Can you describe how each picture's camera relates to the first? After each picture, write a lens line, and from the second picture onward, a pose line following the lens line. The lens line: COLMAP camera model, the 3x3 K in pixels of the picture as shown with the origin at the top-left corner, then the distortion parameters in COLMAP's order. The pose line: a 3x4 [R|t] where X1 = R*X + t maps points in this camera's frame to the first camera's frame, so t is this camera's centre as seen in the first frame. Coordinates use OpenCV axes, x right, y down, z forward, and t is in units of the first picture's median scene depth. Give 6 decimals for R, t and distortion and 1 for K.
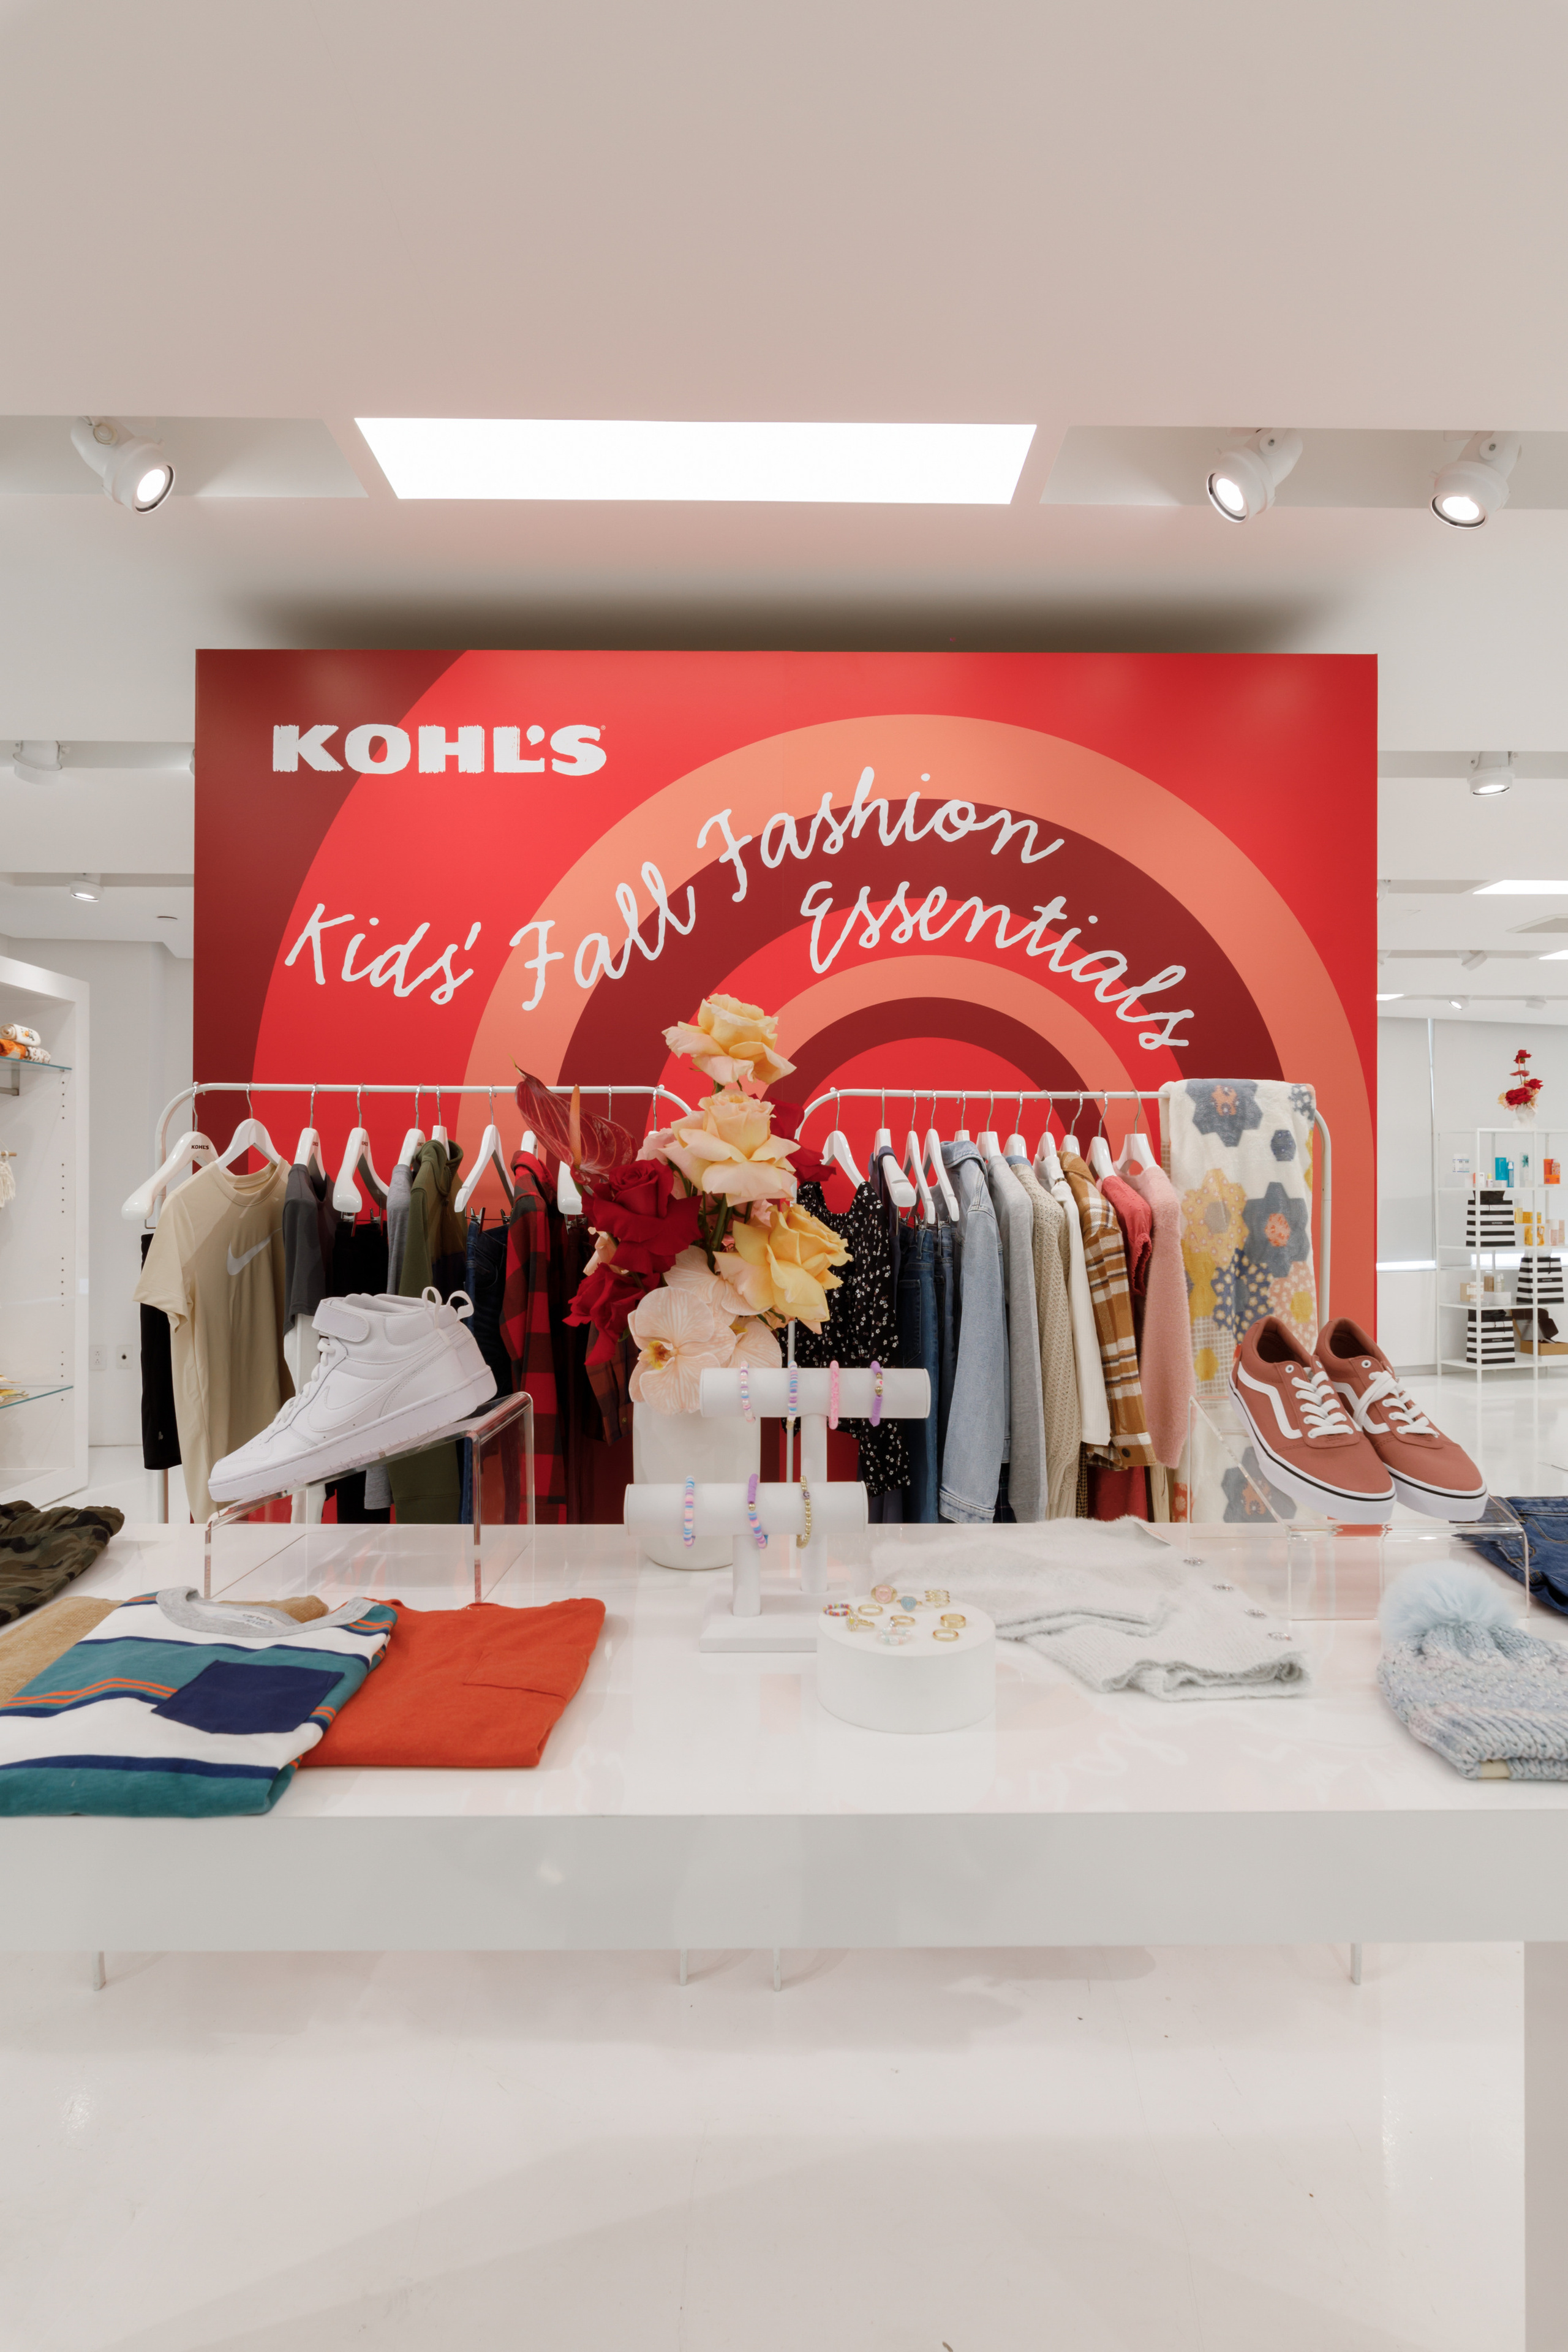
lens RADIAL K [[1207.2, 0, 784.0], [0, 1207.2, 1176.0], [0, 0, 1]] dist [-0.002080, 0.000106]
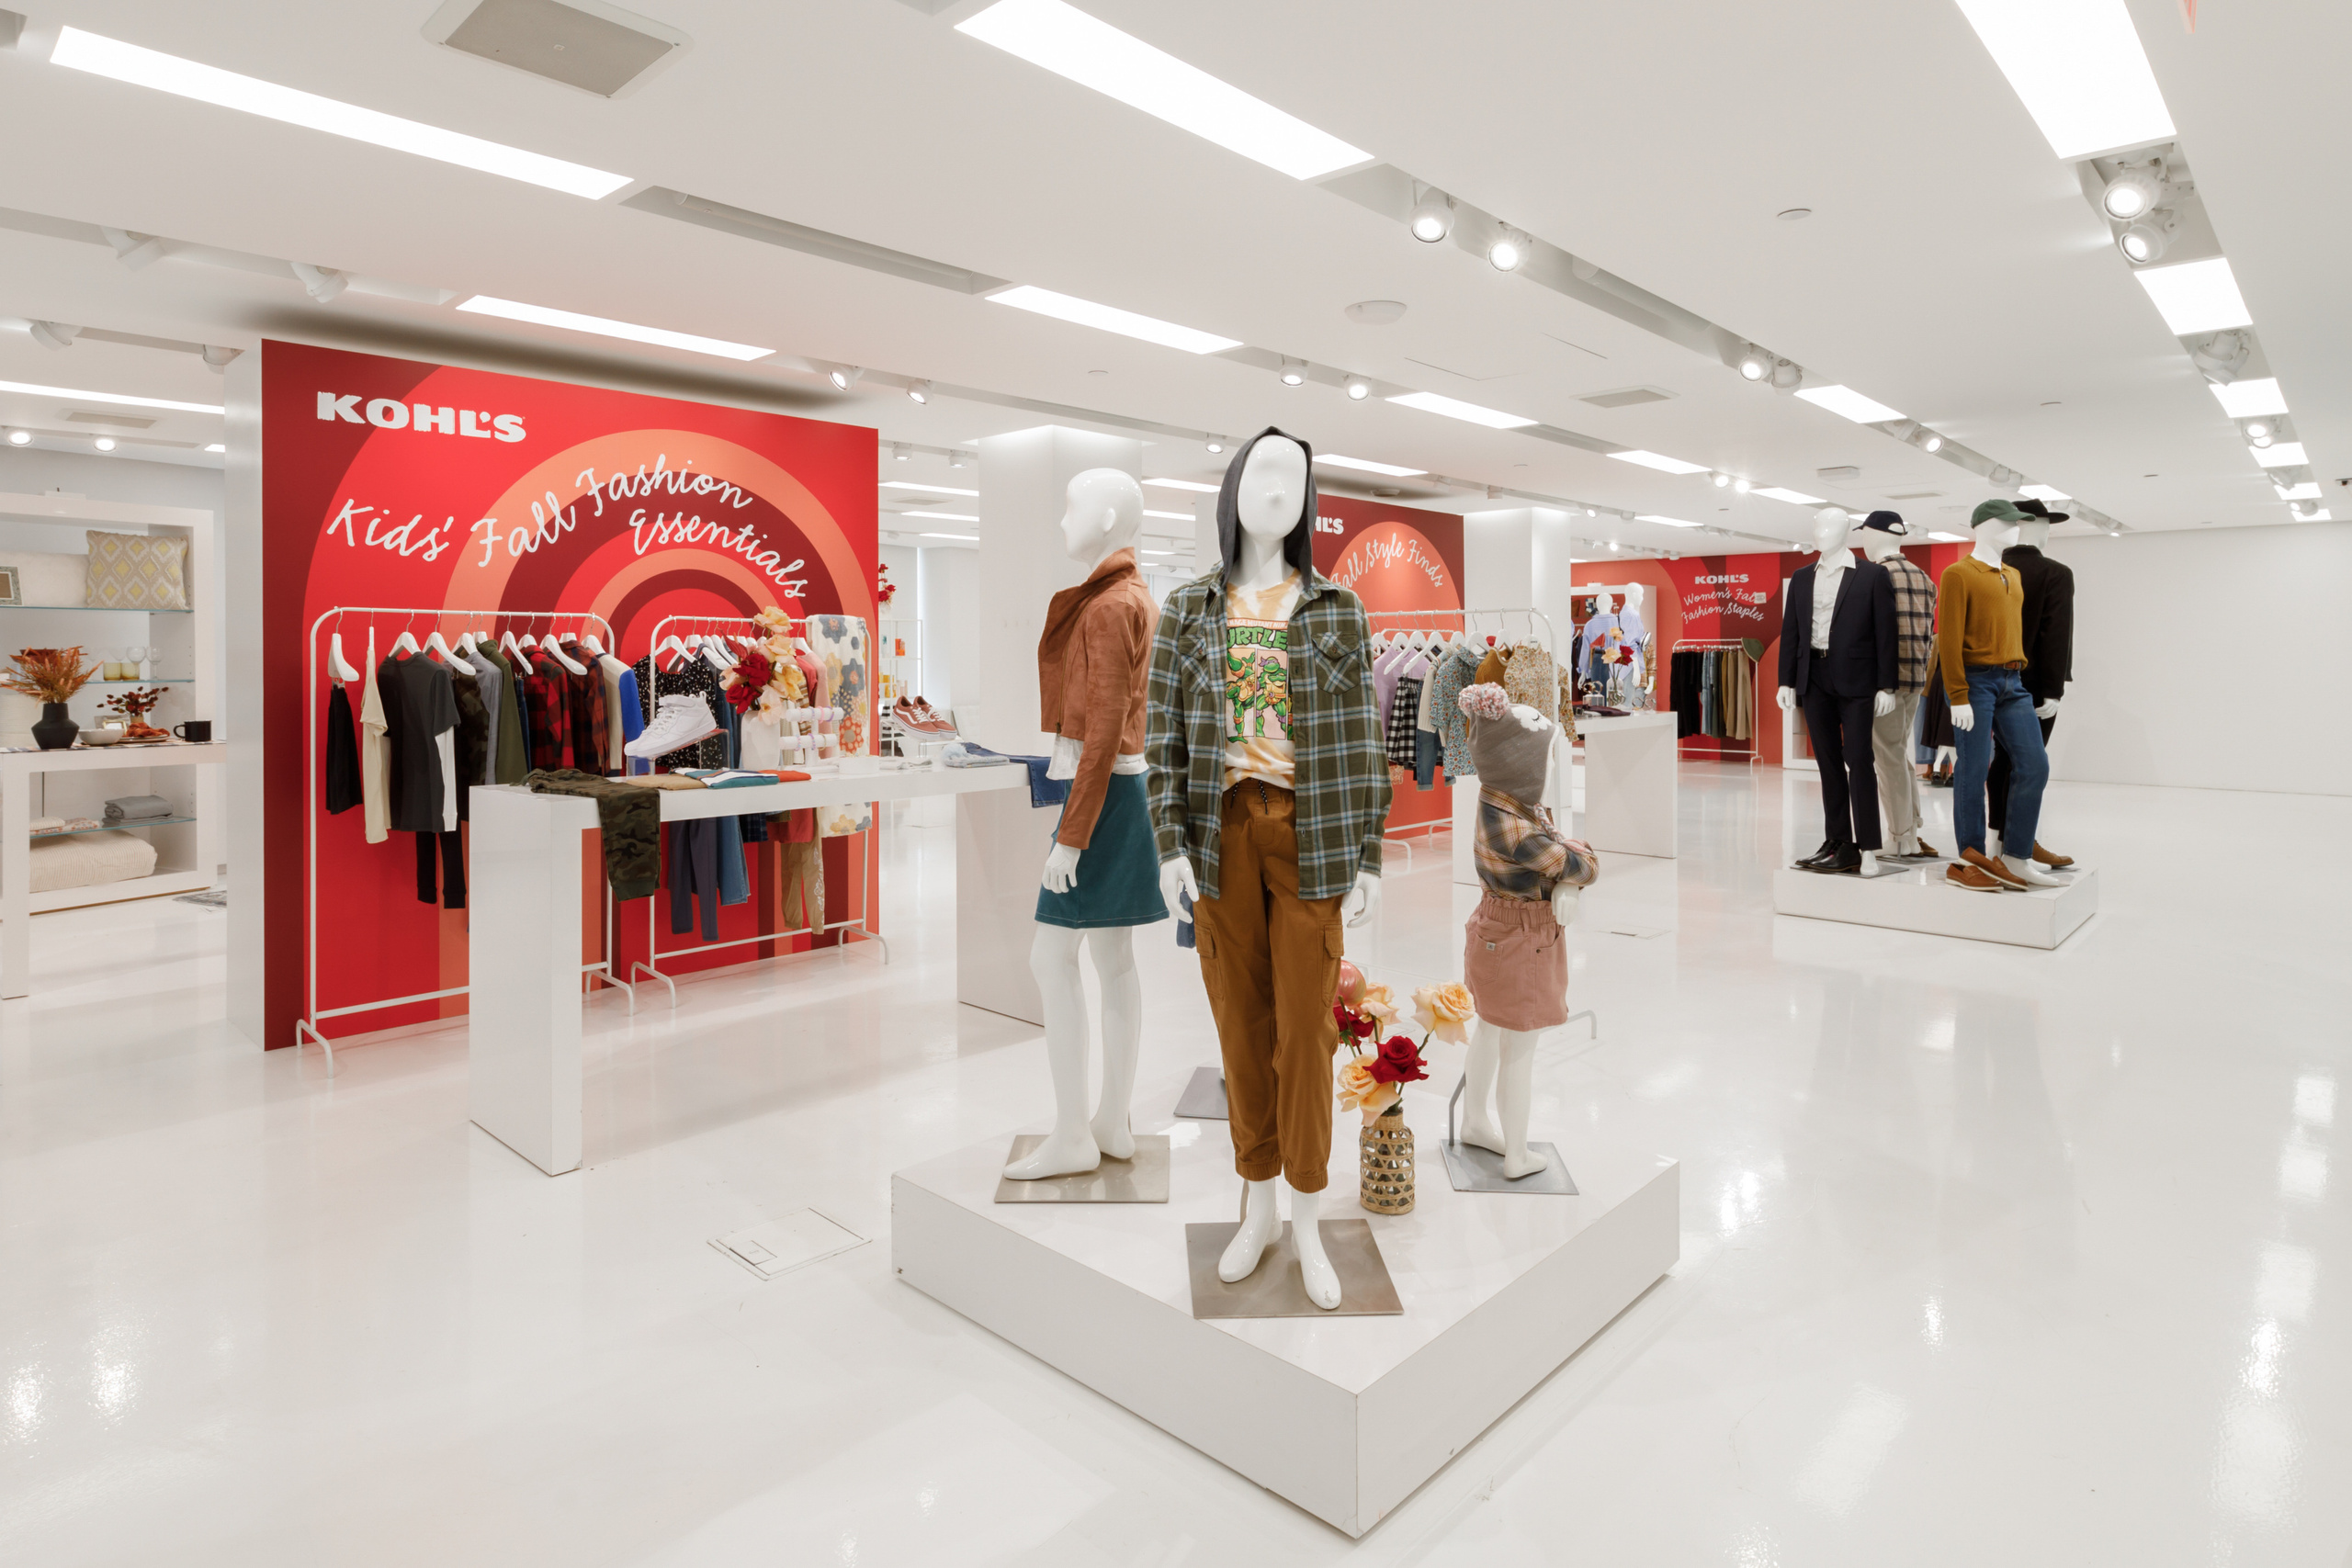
lens RADIAL K [[1156.4, 0, 1166.8], [0, 1156.4, 662.2], [0, 0, 1]] dist [0.018508, -0.000132]
pose [[0.687841, -0.007490, 0.725822, -0.786216], [-0.001596, 0.999929, 0.011831, -0.014025], [-0.725859, -0.009296, 0.687780, -0.985665]]
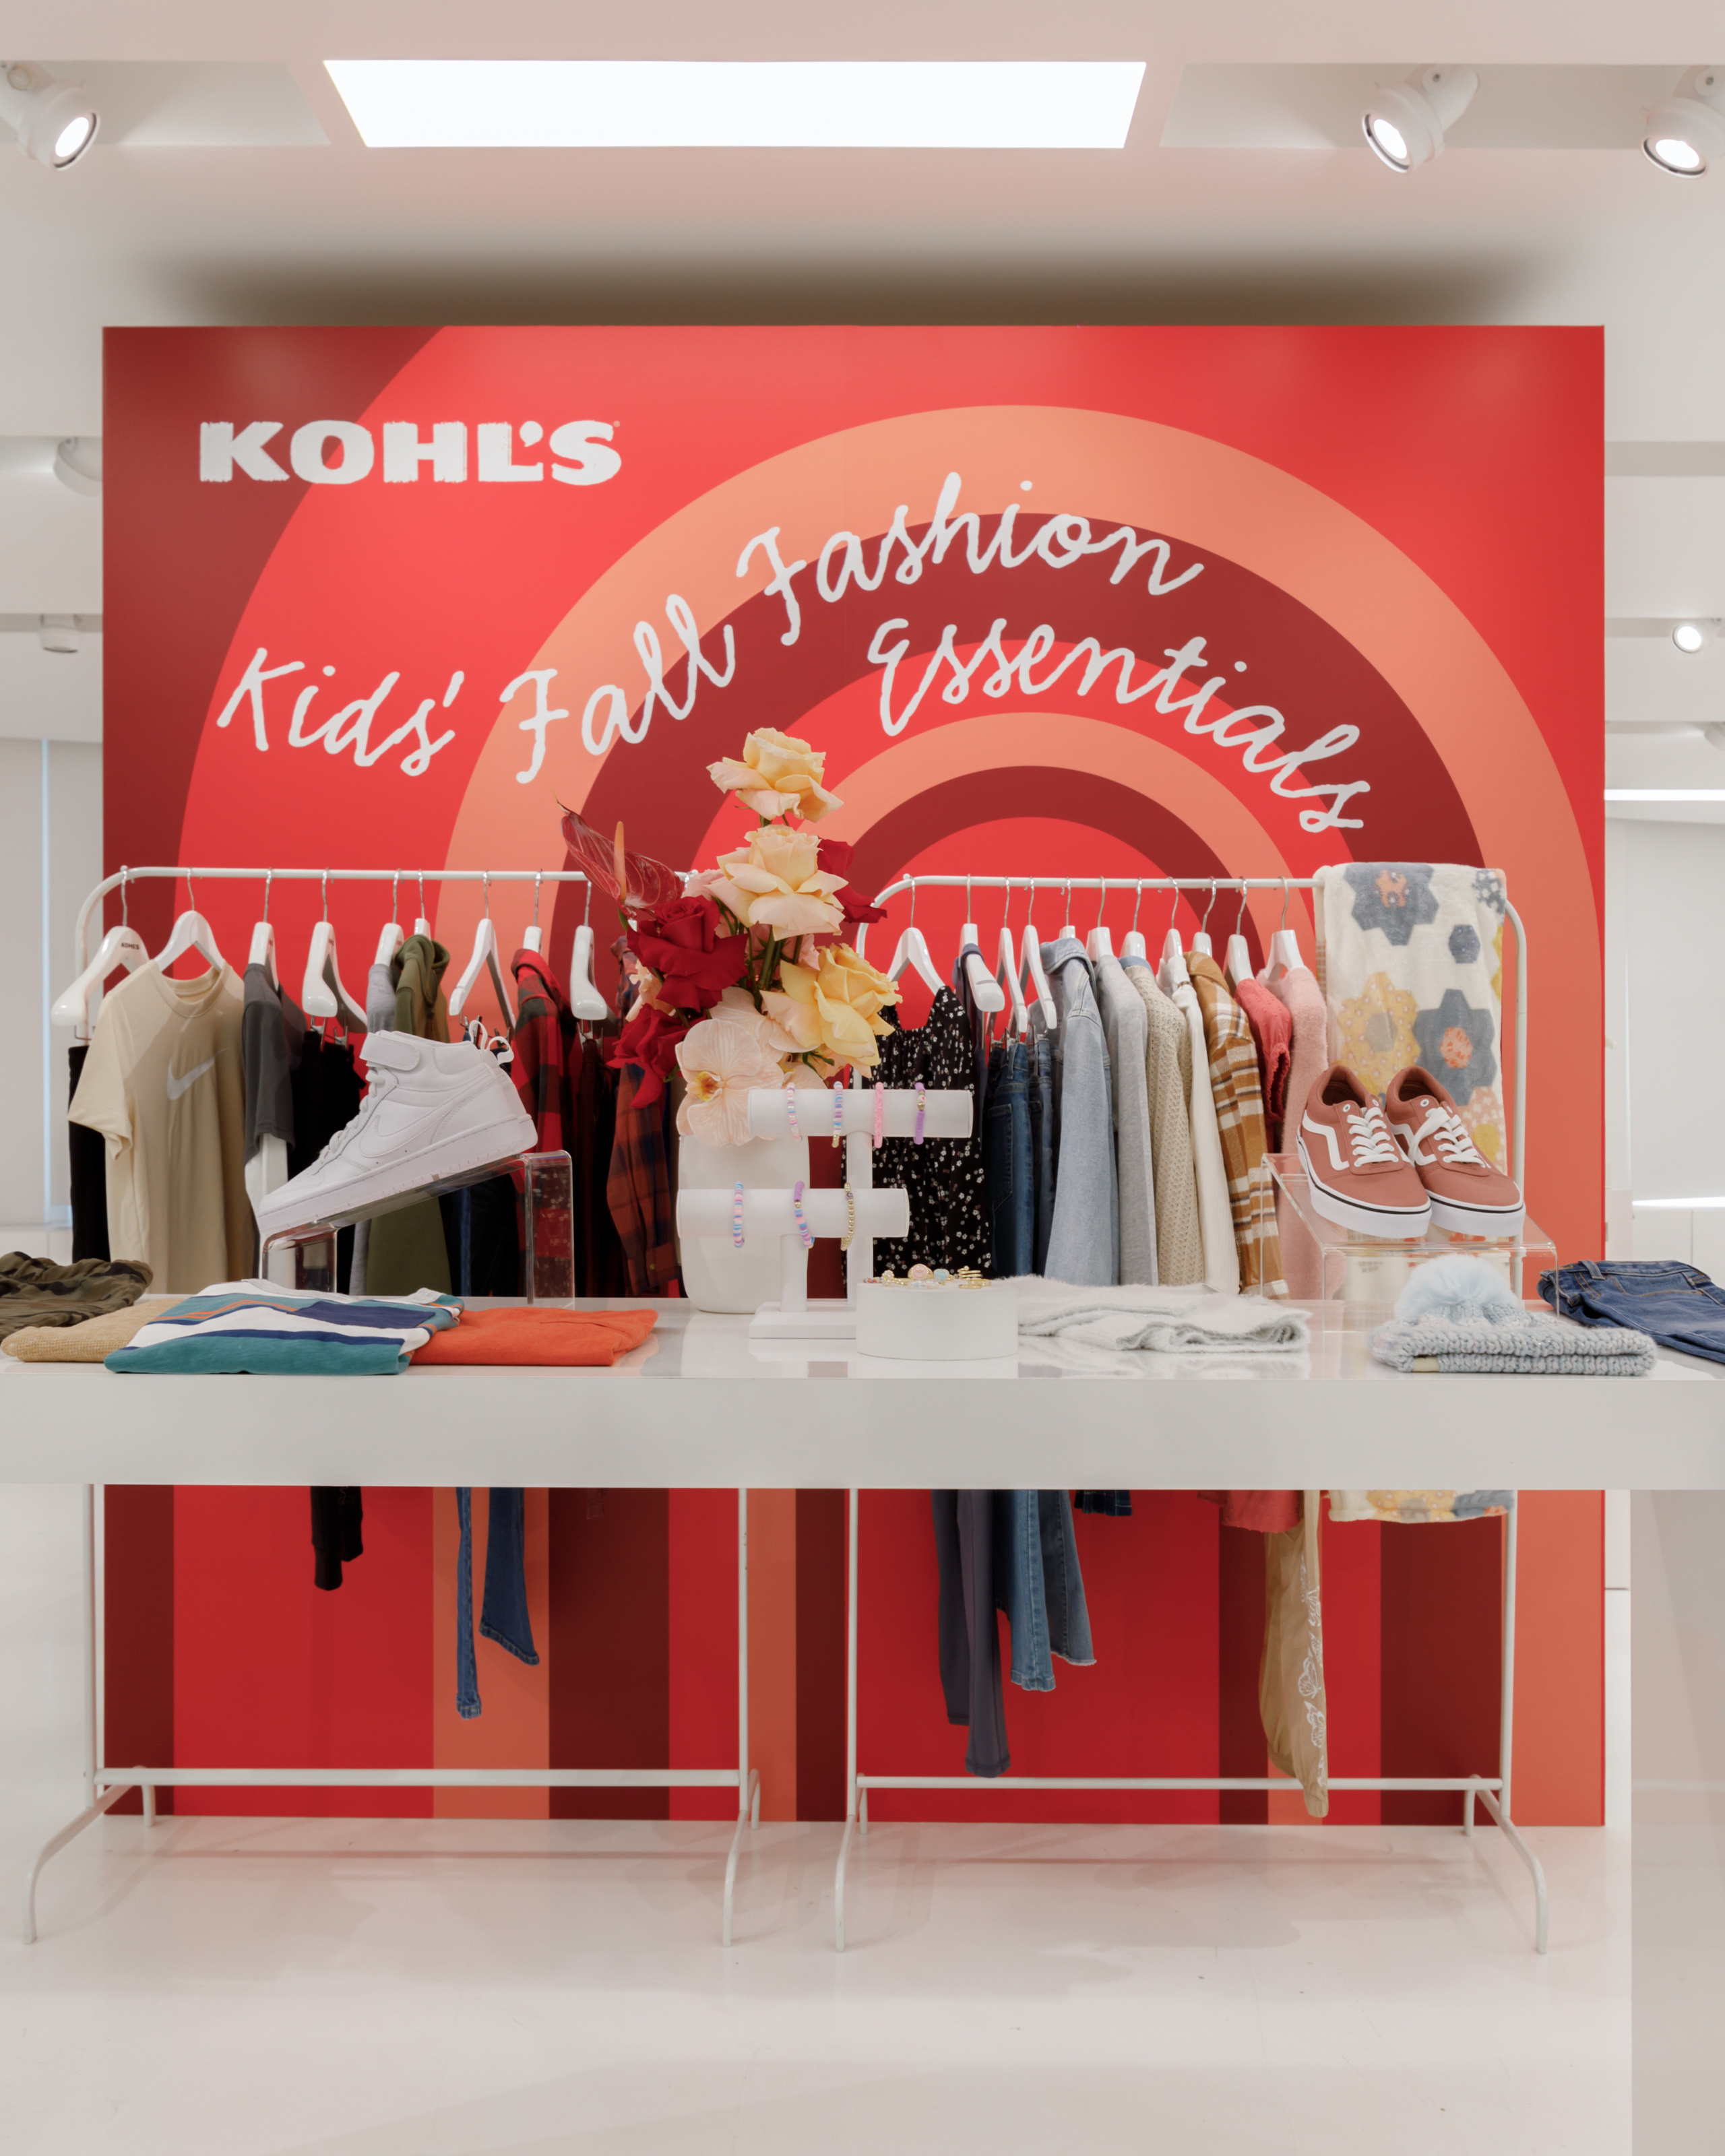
lens RADIAL K [[1903.8, 0, 874.5], [0, 1903.8, 1114.2], [0, 0, 1]] dist [0.005988, -0.013773]
pose [[0.999990, -0.003597, 0.002738, 0.013788], [0.003566, 0.999932, 0.011086, 0.067133], [-0.002778, -0.011077, 0.999935, -0.252827]]
